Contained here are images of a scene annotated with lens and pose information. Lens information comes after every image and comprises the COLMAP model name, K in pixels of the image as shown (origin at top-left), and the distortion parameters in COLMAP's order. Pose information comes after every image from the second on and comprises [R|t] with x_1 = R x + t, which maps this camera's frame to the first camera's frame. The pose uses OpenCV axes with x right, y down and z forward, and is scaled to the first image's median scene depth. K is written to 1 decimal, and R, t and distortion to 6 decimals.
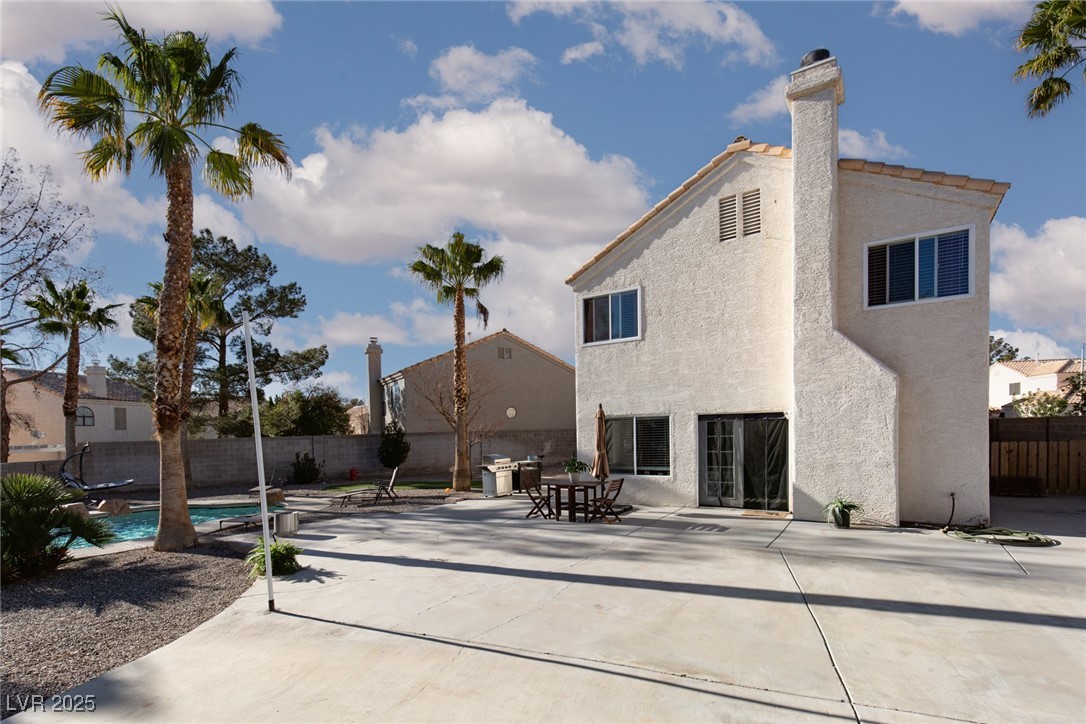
lens RADIAL K [[509.9, 0, 543.0], [0, 509.9, 428.8], [0, 0, 1]] dist [0.000927, -0.000100]
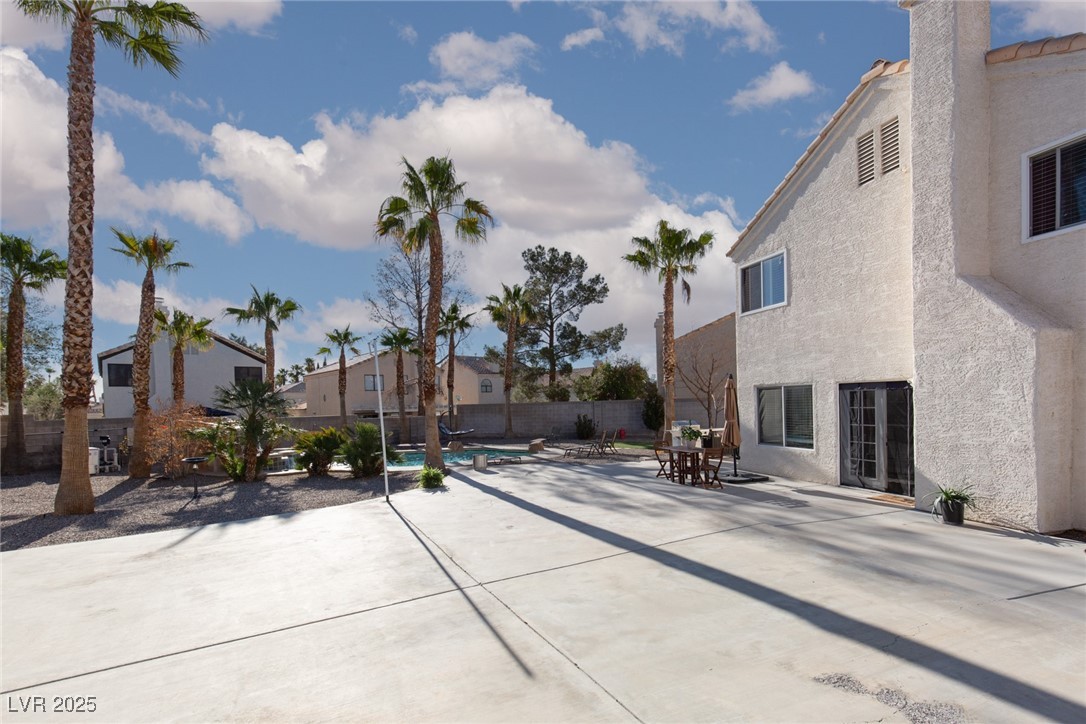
lens RADIAL K [[499.3, 0, 543.3], [0, 499.3, 396.5], [0, 0, 1]] dist [0.000553, -0.000048]
pose [[0.772933, 0.000440, -0.634487, 0.461686], [0.004796, 0.999967, 0.006537, -0.012546], [0.634469, -0.008096, 0.772906, -0.015379]]
